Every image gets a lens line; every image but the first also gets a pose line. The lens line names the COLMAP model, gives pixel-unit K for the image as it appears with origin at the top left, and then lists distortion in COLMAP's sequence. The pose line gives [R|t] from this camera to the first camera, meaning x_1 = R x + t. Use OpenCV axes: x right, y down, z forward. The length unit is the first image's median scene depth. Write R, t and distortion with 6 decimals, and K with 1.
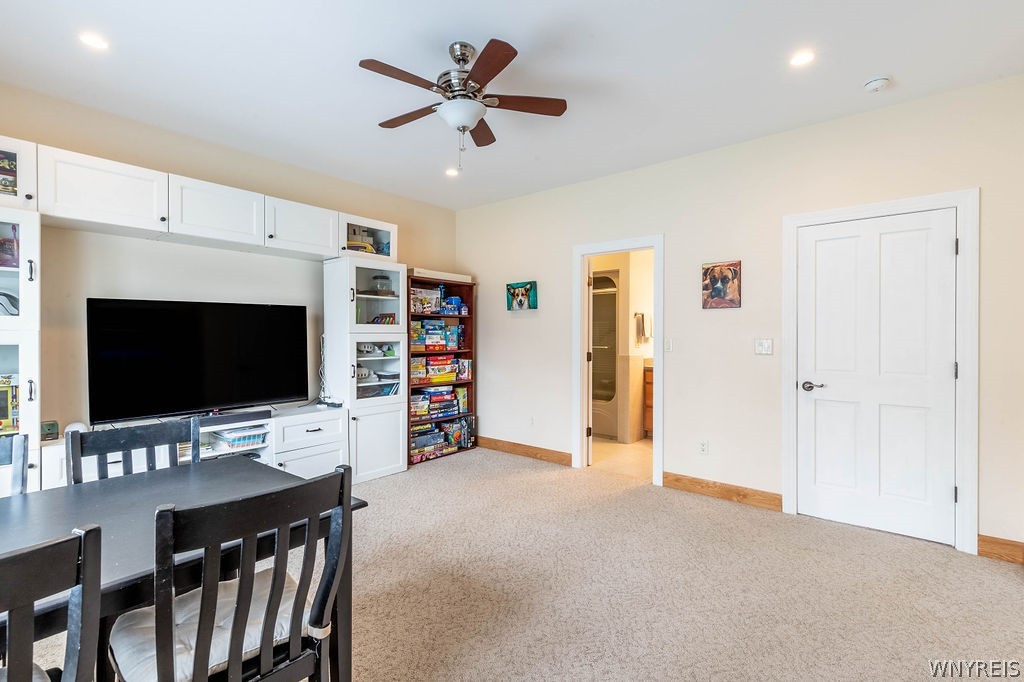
lens RADIAL K [[480.2, 0, 516.3], [0, 480.2, 335.7], [0, 0, 1]] dist [-0.003673, -0.000473]
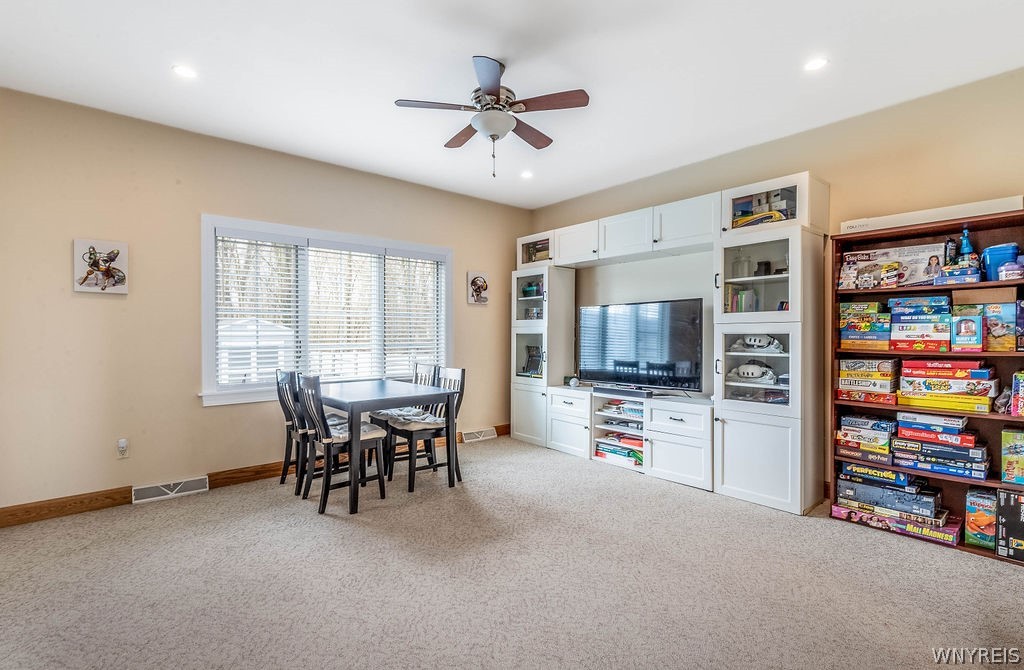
lens RADIAL K [[495.0, 0, 512.5], [0, 495.0, 337.5], [0, 0, 1]] dist [0.001851, -0.000689]
pose [[-0.210537, 0.001460, -0.977585, 0.518216], [-0.002366, 0.999995, 0.002003, 0.015433], [0.977583, 0.002734, -0.210533, 0.662913]]
